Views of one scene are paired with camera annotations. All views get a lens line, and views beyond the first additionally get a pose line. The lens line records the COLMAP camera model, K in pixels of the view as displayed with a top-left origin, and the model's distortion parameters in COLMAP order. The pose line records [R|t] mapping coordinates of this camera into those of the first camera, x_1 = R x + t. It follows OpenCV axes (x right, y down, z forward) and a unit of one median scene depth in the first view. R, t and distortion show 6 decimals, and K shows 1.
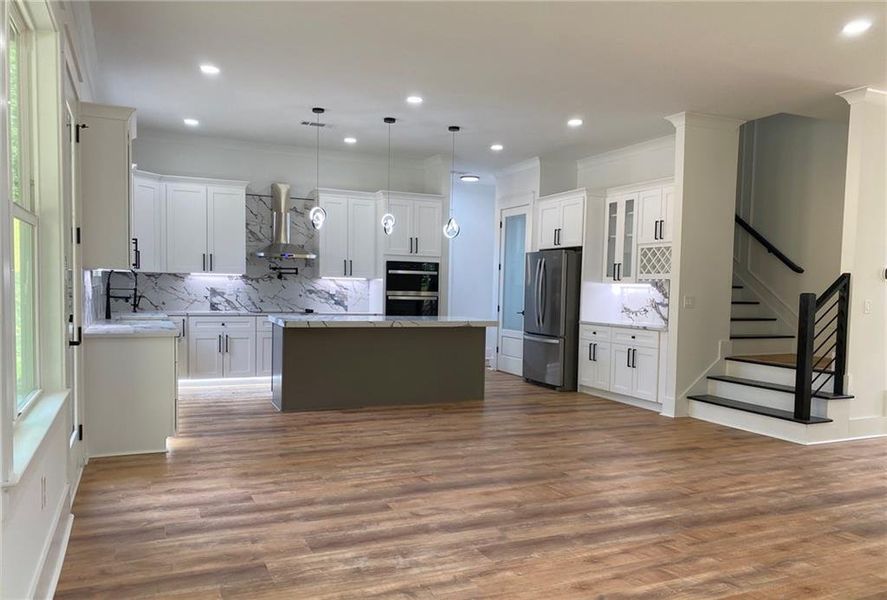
lens RADIAL K [[670.9, 0, 446.8], [0, 670.9, 339.0], [0, 0, 1]] dist [0.079387, -0.119444]
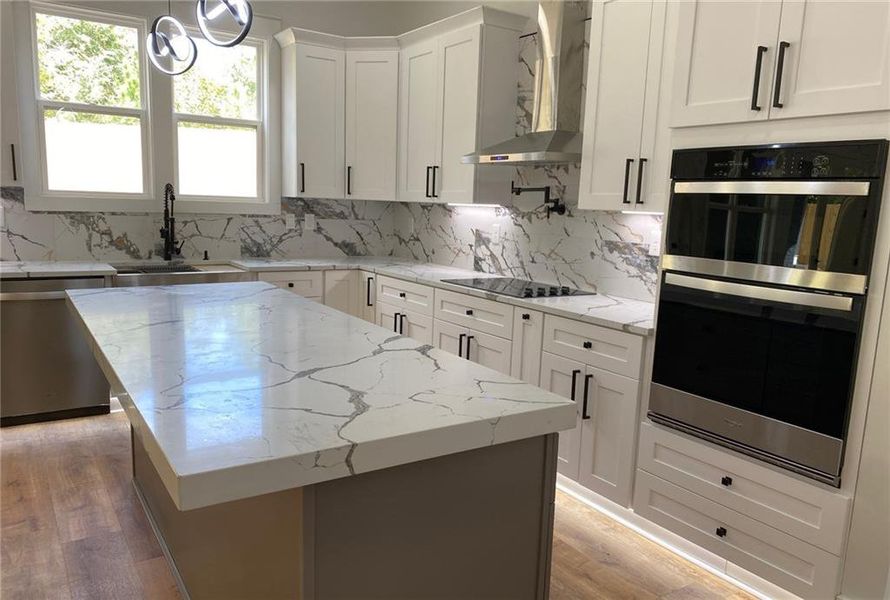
lens RADIAL K [[682.6, 0, 430.9], [0, 682.6, 317.1], [0, 0, 1]] dist [0.096758, -0.158494]
pose [[0.137746, 0.149853, -0.979066, 0.209070], [-0.112235, 0.984483, 0.134892, -0.078566], [0.984088, 0.091304, 0.152427, 0.909180]]
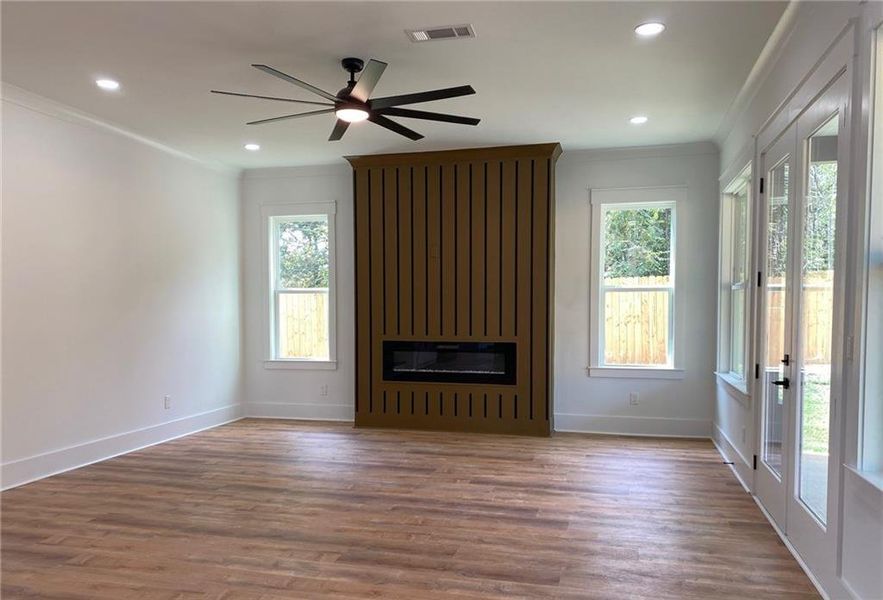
lens RADIAL K [[667.9, 0, 444.8], [0, 667.9, 338.8], [0, 0, 1]] dist [0.079387, -0.119444]
pose [[-0.776863, -0.051779, 0.627537, -0.199472], [0.033528, 0.991798, 0.123340, -0.064231], [-0.628776, 0.116858, -0.768755, 0.608354]]
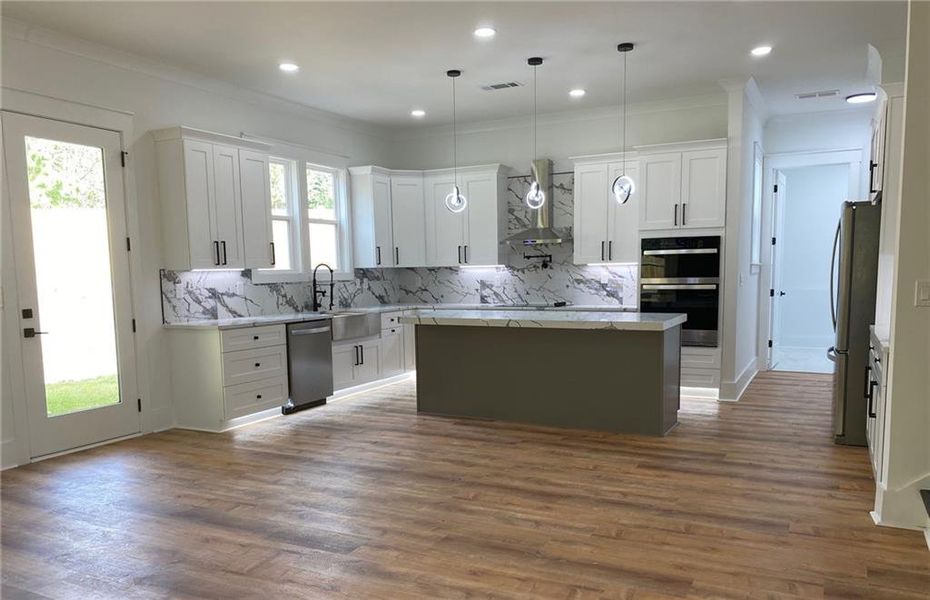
lens RADIAL K [[701.0, 0, 464.6], [0, 701.0, 360.7], [0, 0, 1]] dist [0.089935, -0.154447]
pose [[0.617721, 0.069654, -0.783307, 0.450071], [-0.033013, 0.997488, 0.062665, -0.023105], [0.785704, -0.012850, 0.618469, 0.363784]]
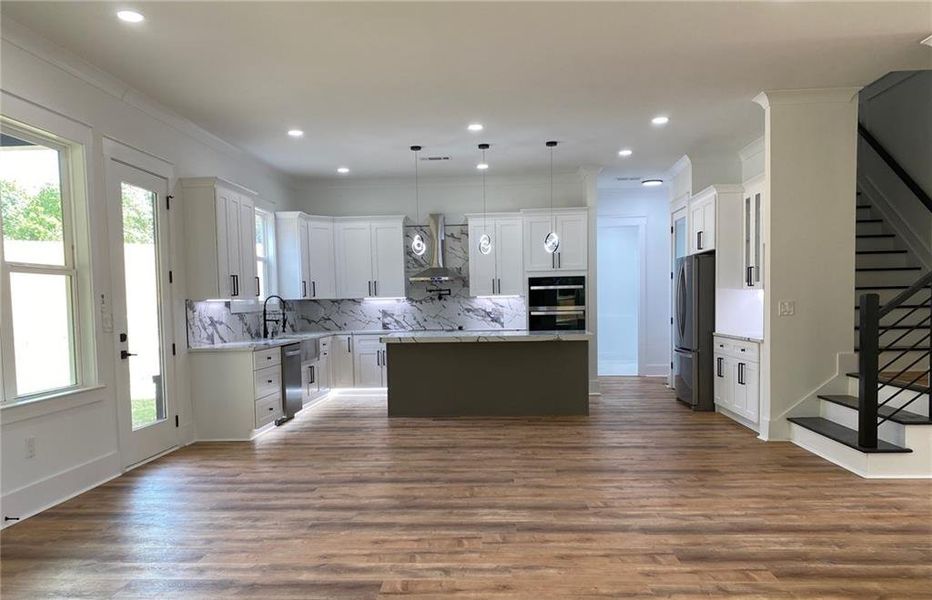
lens RADIAL K [[702.5, 0, 465.6], [0, 702.5, 360.8], [0, 0, 1]] dist [0.089935, -0.154447]
pose [[0.882760, 0.000422, -0.469824, 0.349965], [0.001633, 0.999991, 0.003967, 0.006580], [0.469821, -0.004269, 0.882751, 0.006828]]
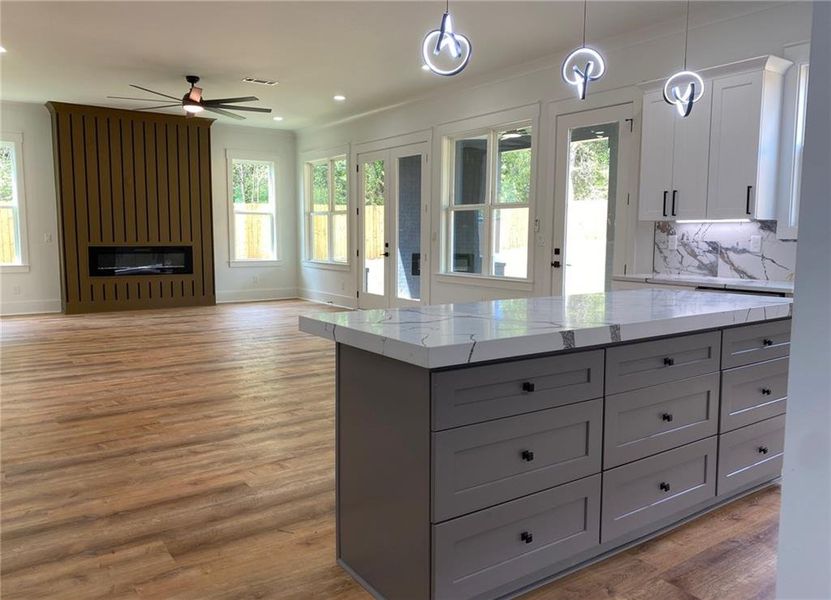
lens RADIAL K [[636.1, 0, 415.5], [0, 636.1, 300.0], [0, 0, 1]] dist [0.007556, 0.007929]
pose [[-0.982453, -0.007570, -0.186358, 0.069865], [-0.041827, 0.982669, 0.180586, -0.088871], [0.181762, 0.185212, -0.965743, 1.186328]]
